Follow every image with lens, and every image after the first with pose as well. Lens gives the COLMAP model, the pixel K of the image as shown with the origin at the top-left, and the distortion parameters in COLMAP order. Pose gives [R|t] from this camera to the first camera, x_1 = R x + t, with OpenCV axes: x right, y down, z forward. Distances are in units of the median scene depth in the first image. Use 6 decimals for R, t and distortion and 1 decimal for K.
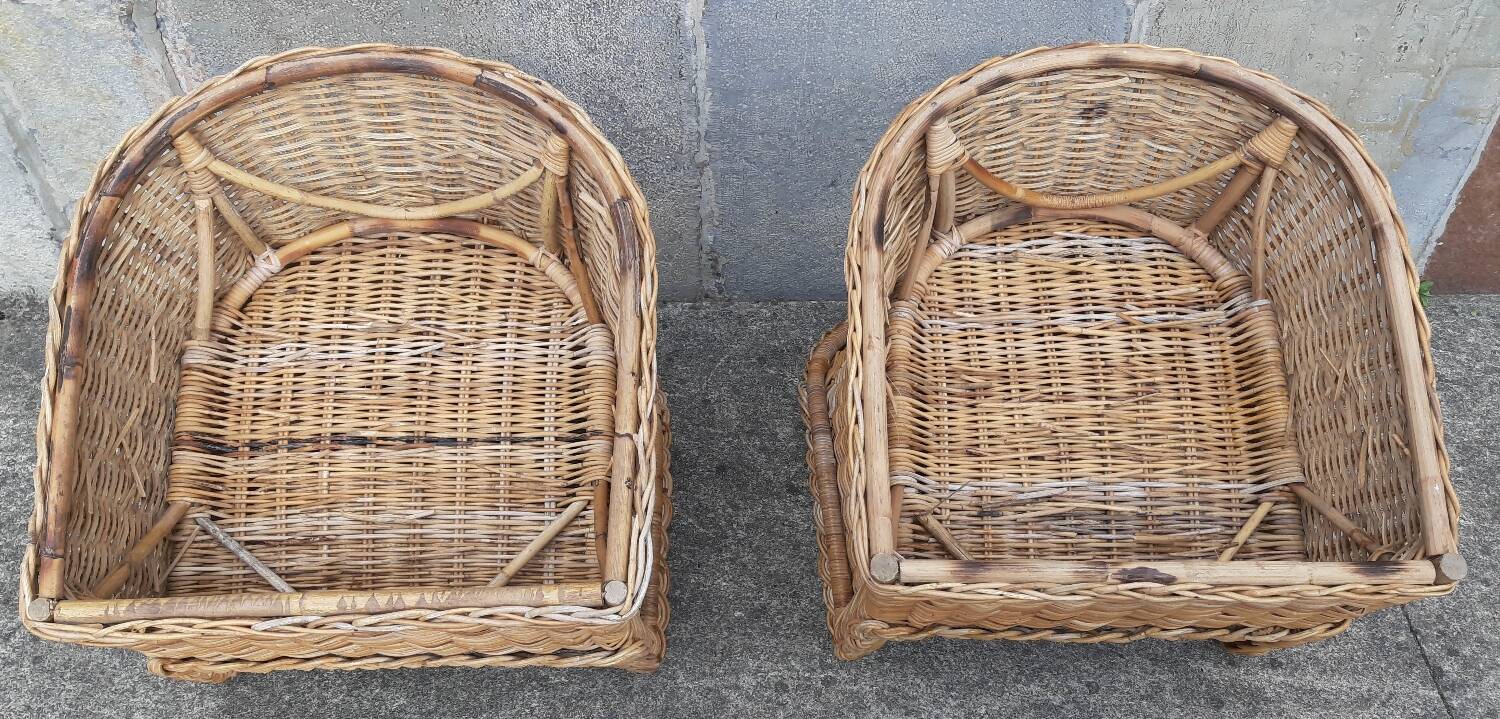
lens RADIAL K [[1240.9, 0, 767.6], [0, 1240.9, 422.7], [0, 0, 1]] dist [0.038611, -0.089966]
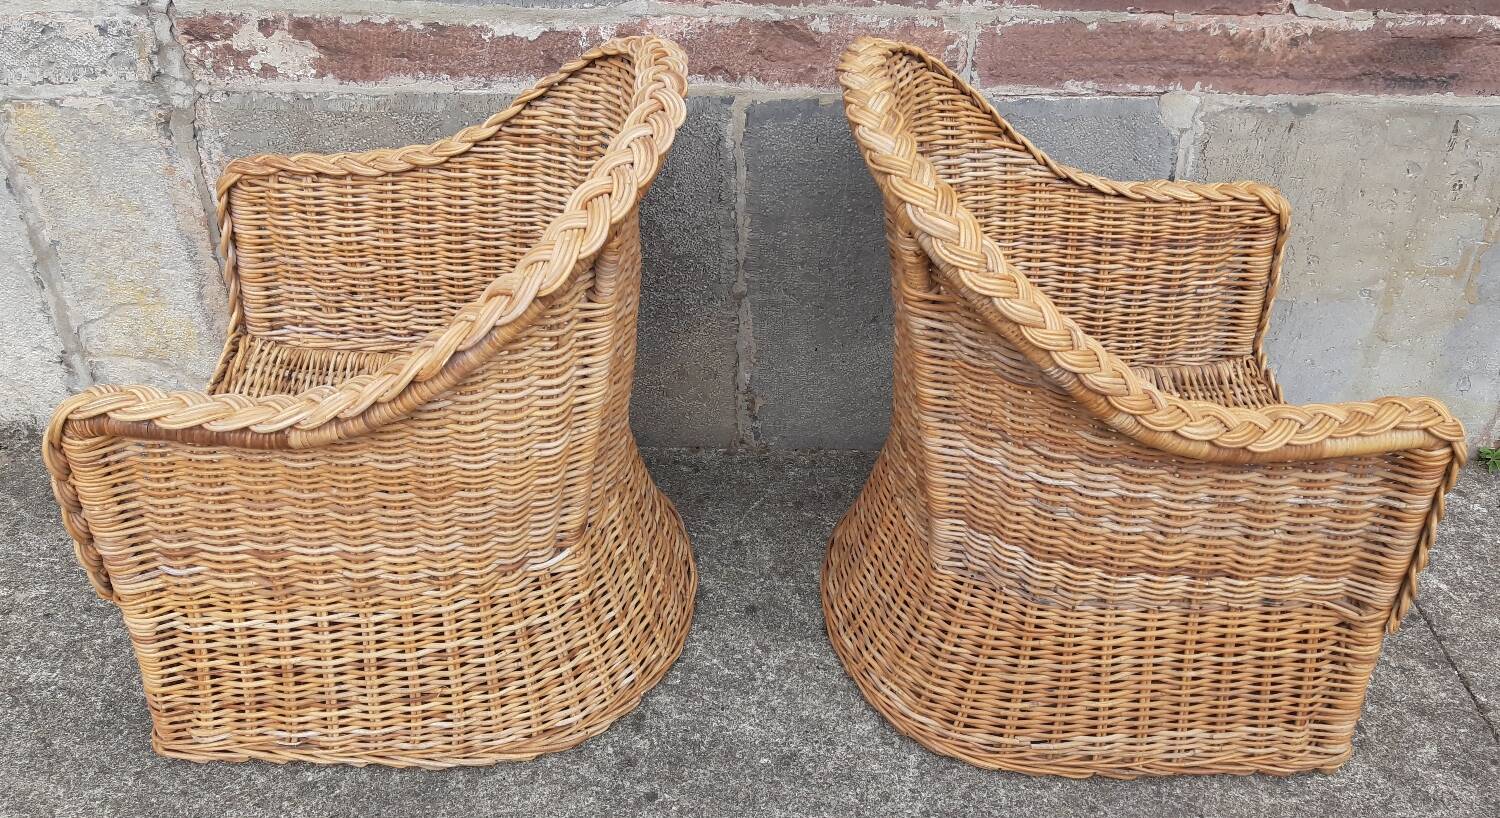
lens RADIAL K [[1272.4, 0, 802.1], [0, 1272.4, 412.9], [0, 0, 1]] dist [0.029250, -0.058809]
pose [[0.999814, 0.015781, -0.011087, 0.010456], [-0.017846, 0.974968, -0.221630, 0.128075], [0.007312, 0.221786, 0.975068, 0.066966]]
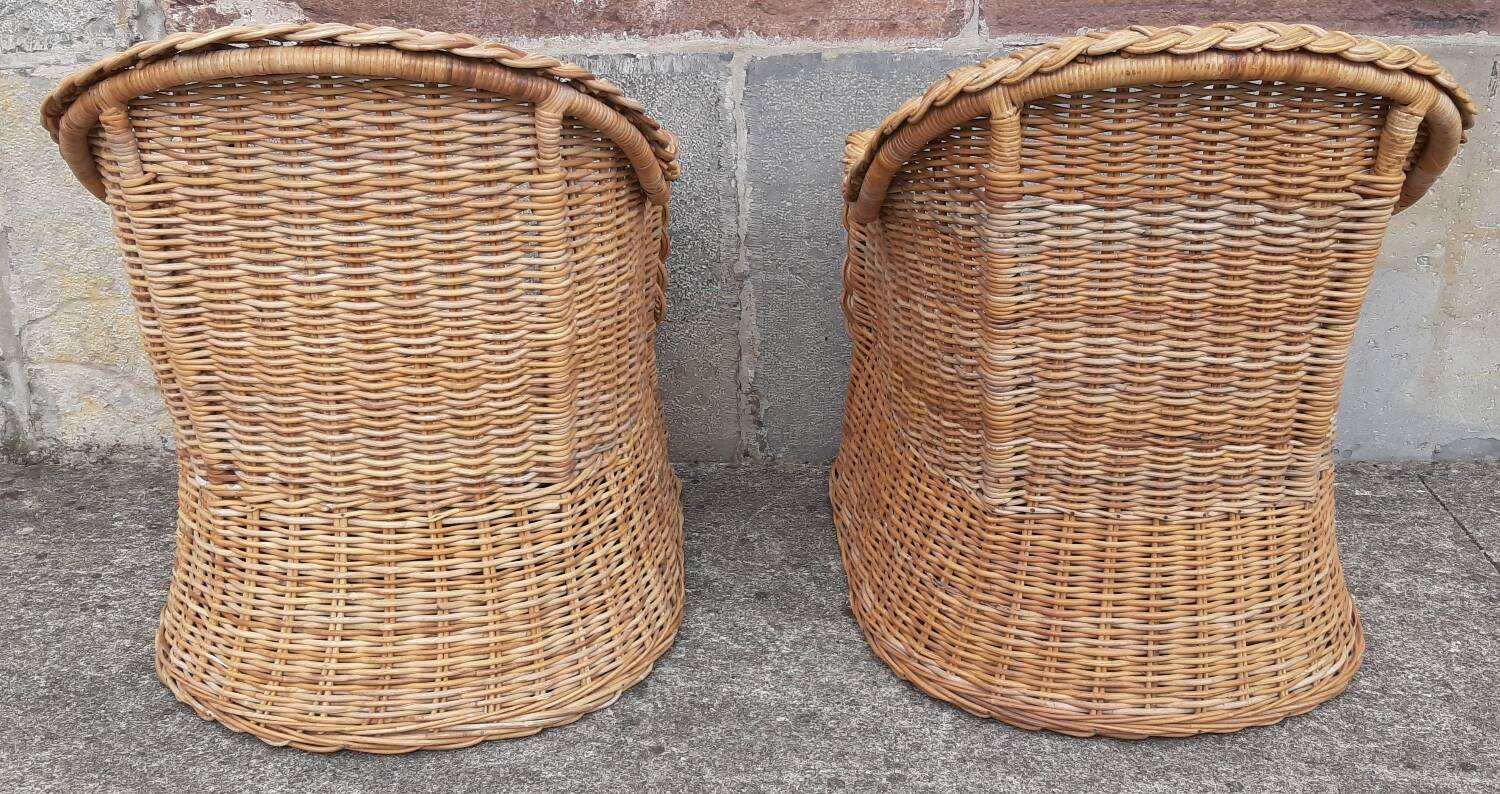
lens RADIAL K [[1643.3, 0, 799.6], [0, 1643.3, 388.9], [0, 0, 1]] dist [0.024614, 0.000000]
pose [[0.999774, -0.012940, -0.016847, 0.009649], [0.005032, 0.914751, -0.403988, 0.436603], [0.020639, 0.403812, 0.914609, -0.058717]]
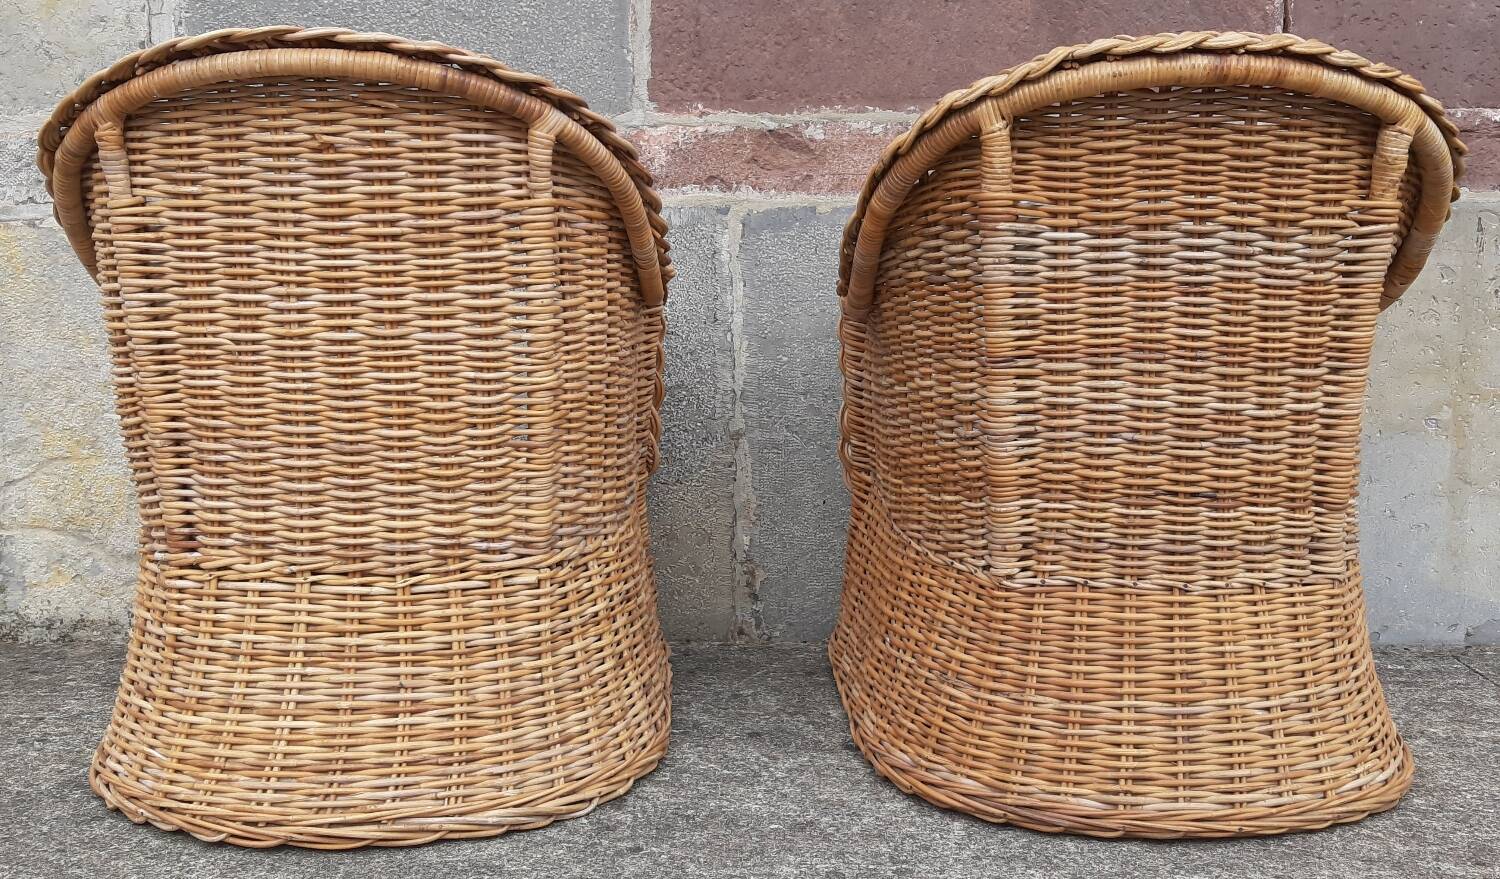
lens RADIAL K [[1625.7, 0, 797.3], [0, 1625.7, 374.7], [0, 0, 1]] dist [0.017893, 0.000000]
pose [[0.999610, -0.022118, -0.017052, 0.012773], [0.005803, 0.761743, -0.647853, 0.637478], [0.027318, 0.647501, 0.761575, 0.128913]]
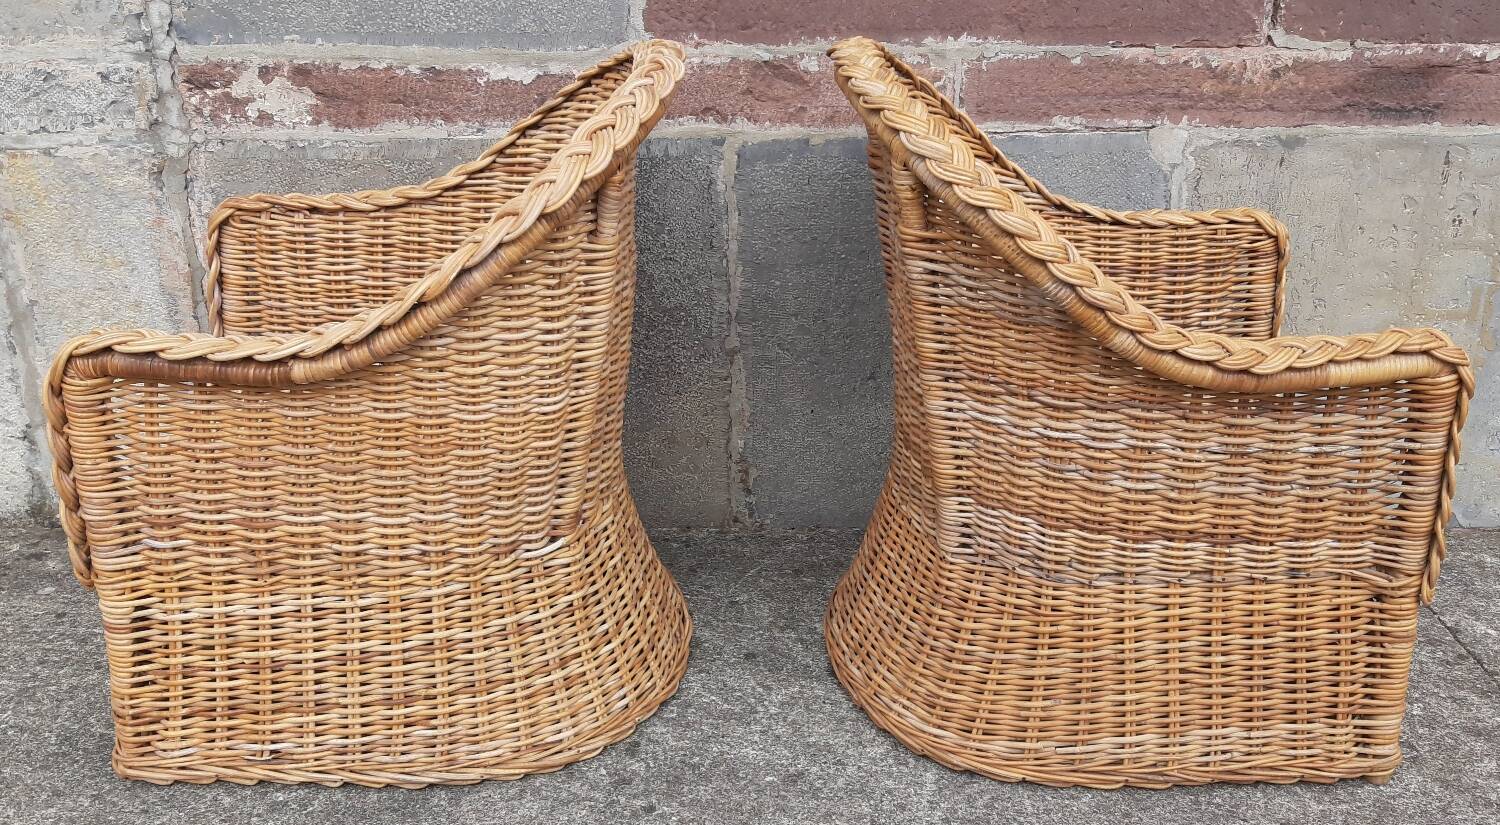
lens RADIAL K [[1442.8, 0, 786.4], [0, 1442.8, 451.2], [0, 0, 1]] dist [0.010509, 0.000000]
pose [[0.999893, -0.008553, -0.011855, 0.000539], [0.002927, 0.911684, -0.410881, 0.393209], [0.014322, 0.410802, 0.911612, 0.047636]]
